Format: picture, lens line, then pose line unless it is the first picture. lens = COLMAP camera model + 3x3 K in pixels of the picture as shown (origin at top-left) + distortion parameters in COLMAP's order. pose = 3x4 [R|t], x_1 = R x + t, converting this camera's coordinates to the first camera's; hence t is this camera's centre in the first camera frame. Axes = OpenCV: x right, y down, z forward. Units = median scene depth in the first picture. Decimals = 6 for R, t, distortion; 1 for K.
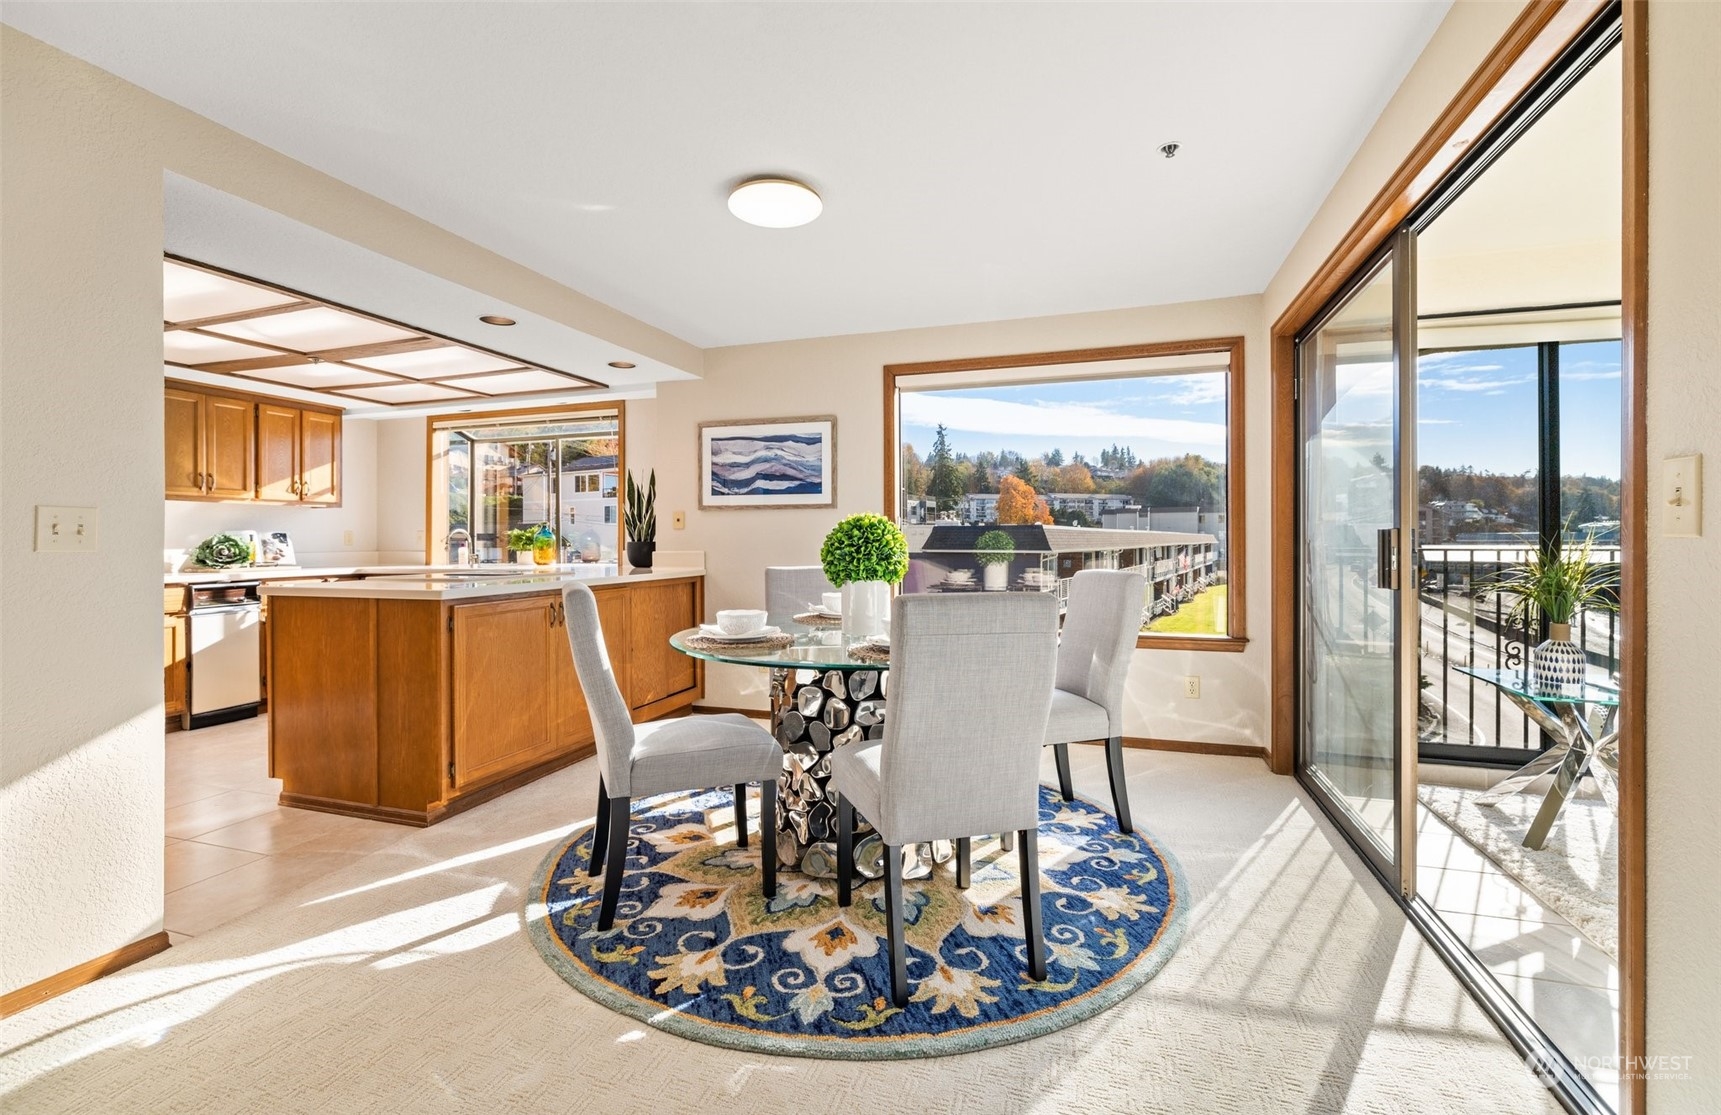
lens RADIAL K [[744.1, 0, 866.7], [0, 744.1, 540.9], [0, 0, 1]] dist [-0.000661, 0.000831]
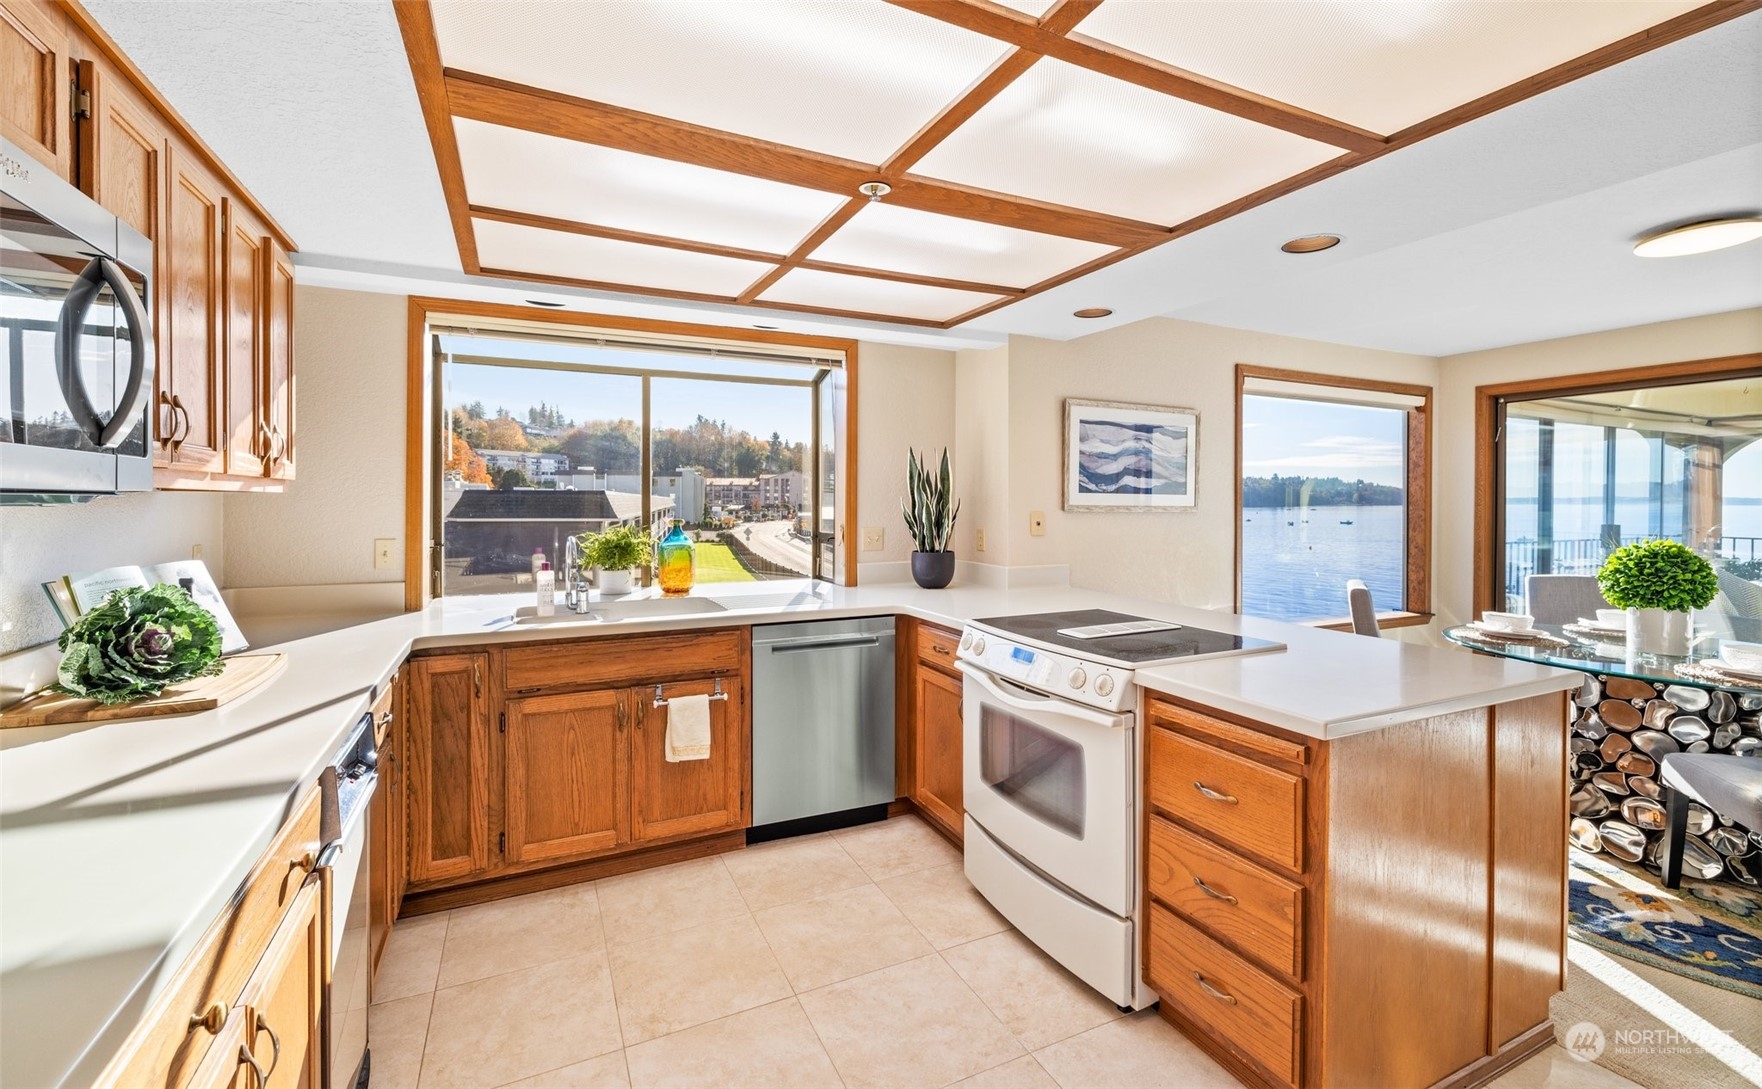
lens RADIAL K [[741.4, 0, 881.0], [0, 741.4, 506.4], [0, 0, 1]] dist [0.001454, -0.001117]
pose [[0.719752, 0.002212, 0.694228, -0.877224], [-0.006520, 0.999972, 0.003574, -0.046840], [-0.694200, -0.007099, 0.719747, 0.566916]]
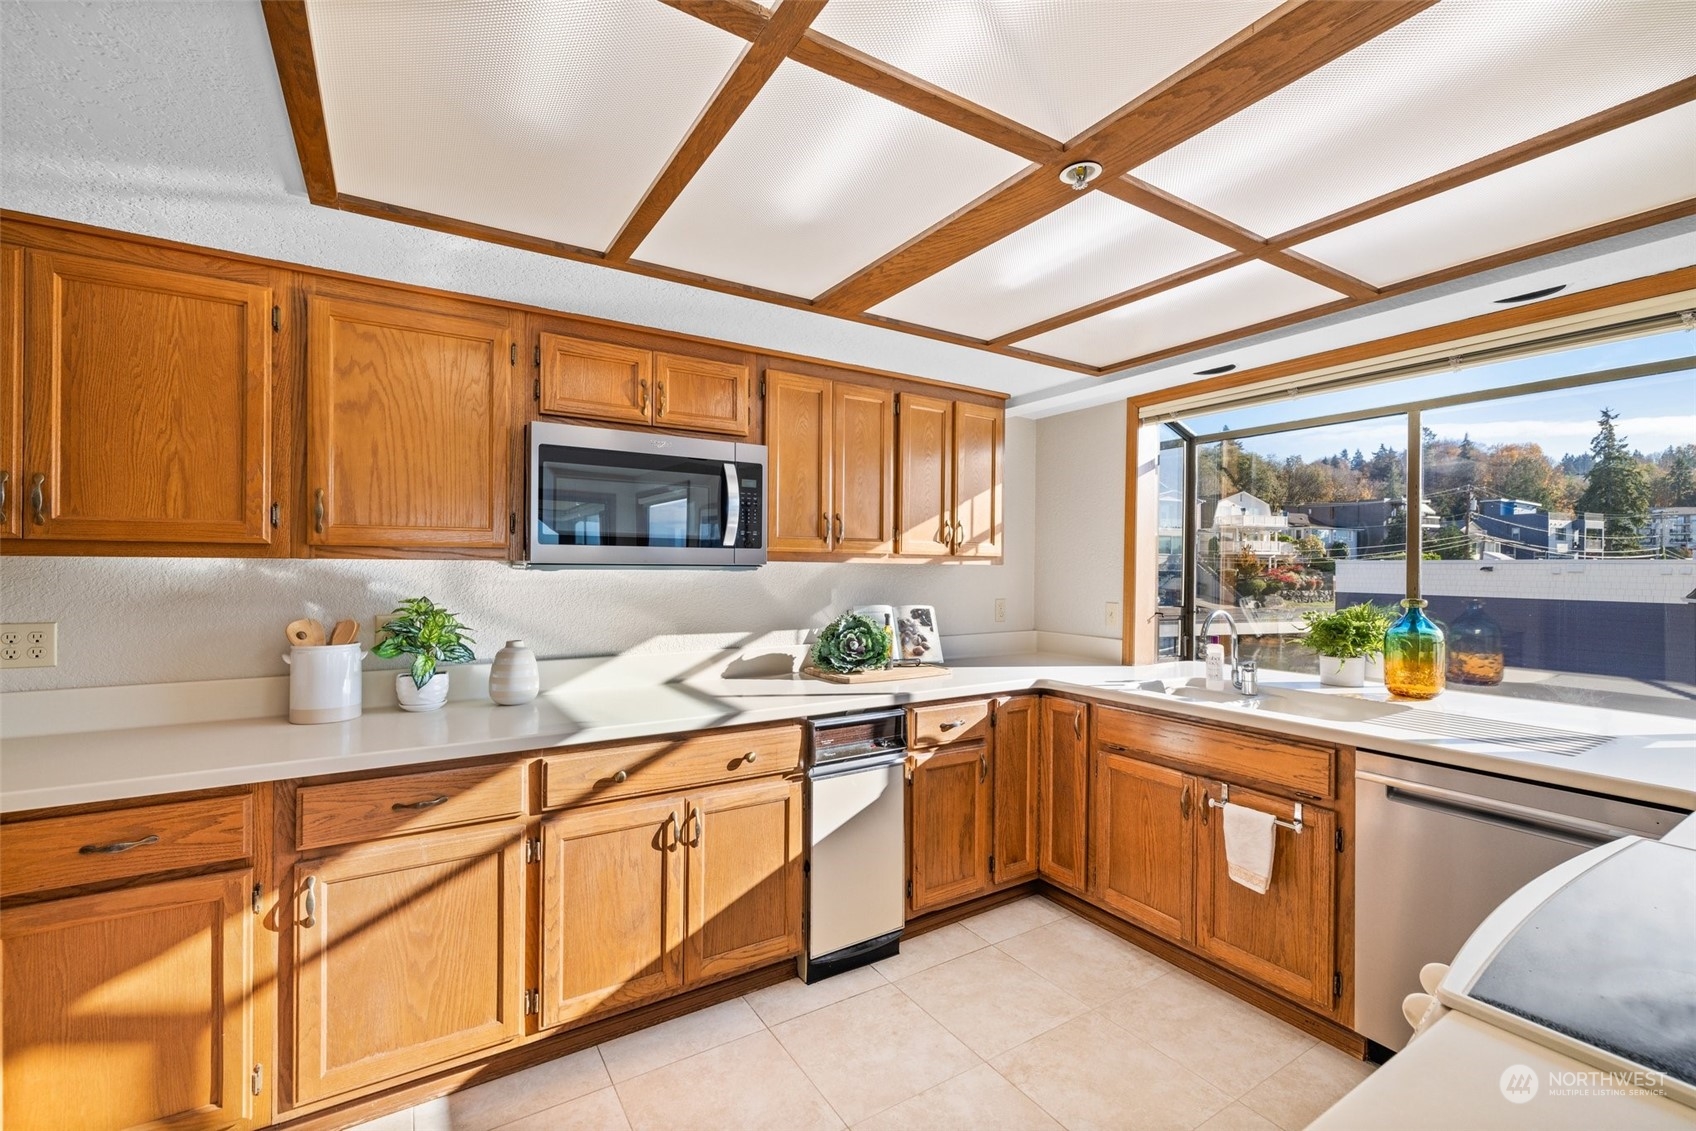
lens RADIAL K [[722.1, 0, 839.0], [0, 722.1, 566.5], [0, 0, 1]] dist [-0.000530, 0.000008]
pose [[0.764288, 0.009361, -0.644808, -0.508304], [-0.011766, 0.999931, 0.000570, -0.048733], [0.644768, 0.007152, 0.764345, 0.559112]]
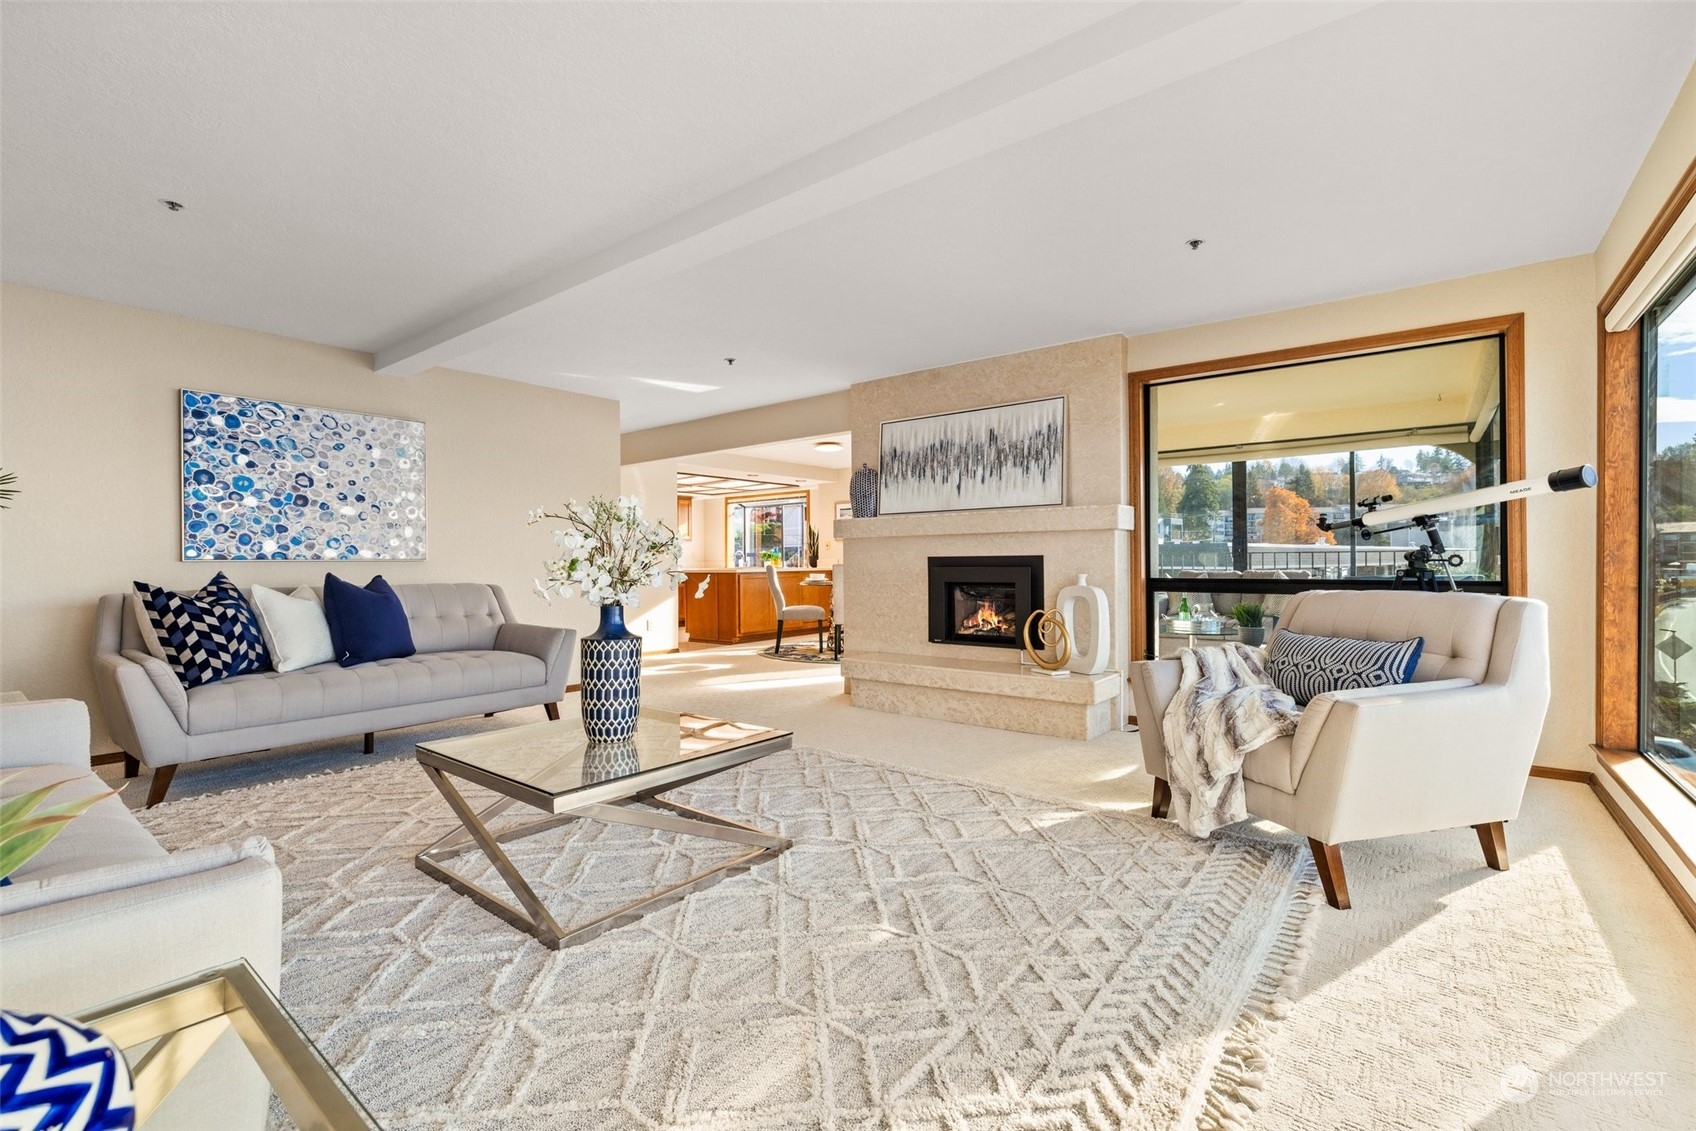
lens RADIAL K [[722.1, 0, 848.8], [0, 722.1, 559.7], [0, 0, 1]] dist [-0.000530, 0.000008]
pose [[0.941314, -0.003713, -0.337513, 0.537248], [0.003077, 0.999992, -0.002417, 0.019828], [0.337519, 0.001236, 0.941318, -1.013958]]
